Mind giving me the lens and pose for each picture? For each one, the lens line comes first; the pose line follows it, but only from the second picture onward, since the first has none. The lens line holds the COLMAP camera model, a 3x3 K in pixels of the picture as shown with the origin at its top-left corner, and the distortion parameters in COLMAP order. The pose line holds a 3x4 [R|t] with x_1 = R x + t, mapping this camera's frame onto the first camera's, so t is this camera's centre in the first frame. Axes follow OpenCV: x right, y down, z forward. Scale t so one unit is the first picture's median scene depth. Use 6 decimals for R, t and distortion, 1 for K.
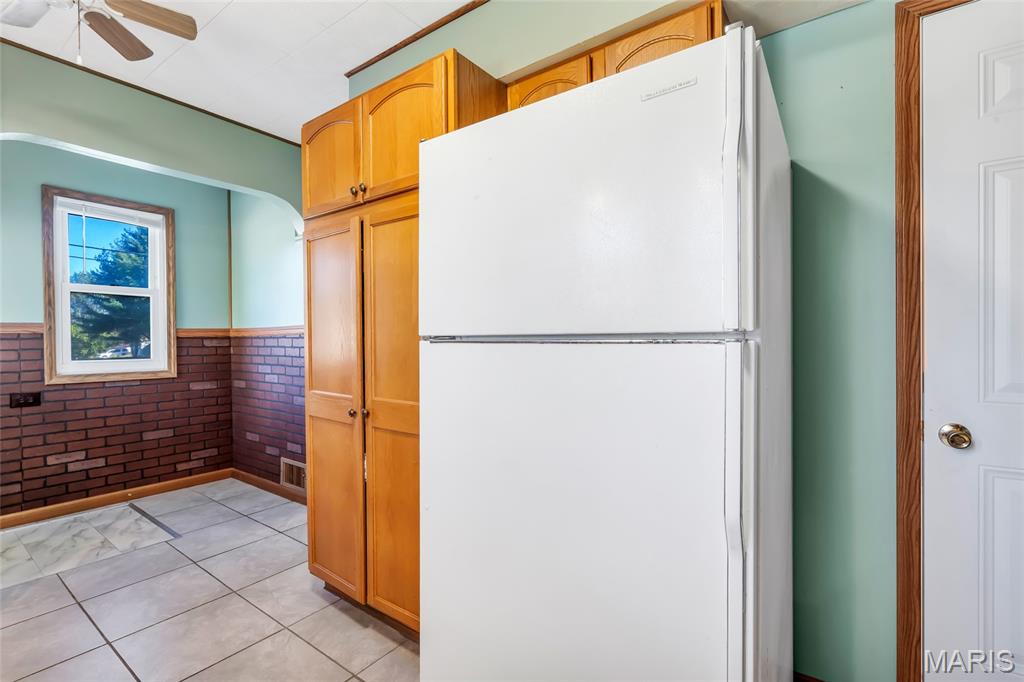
lens RADIAL K [[470.7, 0, 513.5], [0, 470.7, 341.4], [0, 0, 1]] dist [0.001047, 0.000143]
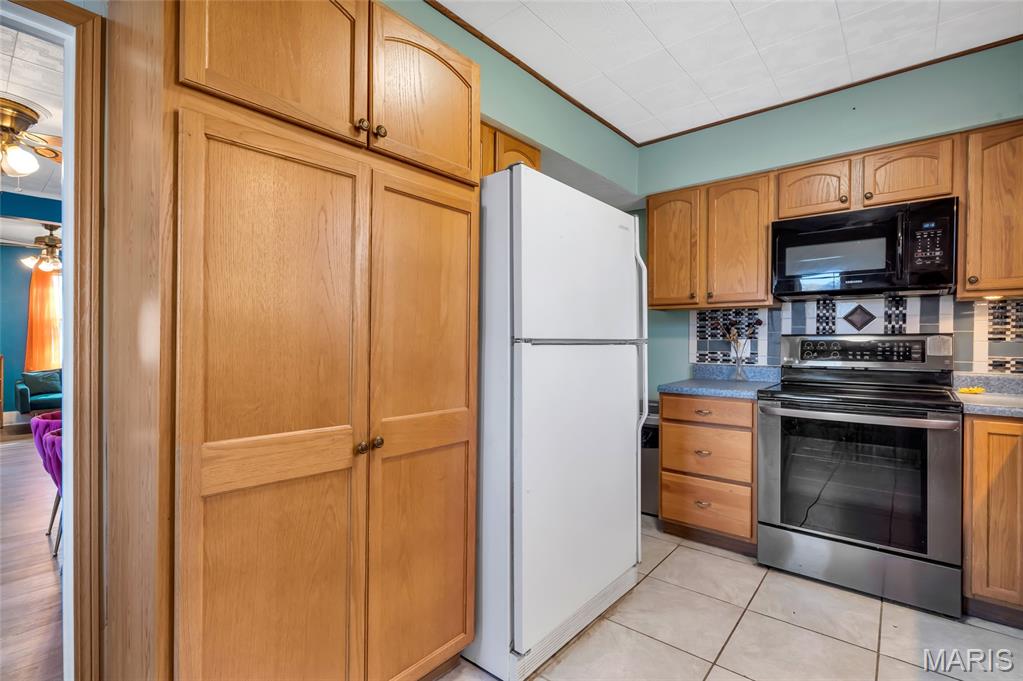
lens RADIAL K [[470.3, 0, 513.6], [0, 470.3, 343.9], [0, 0, 1]] dist [0.001047, 0.000143]
pose [[0.076139, 0.002178, 0.997095, -1.070054], [0.002391, 0.999994, -0.002367, 0.002450], [-0.997094, 0.002564, 0.076133, 0.771335]]
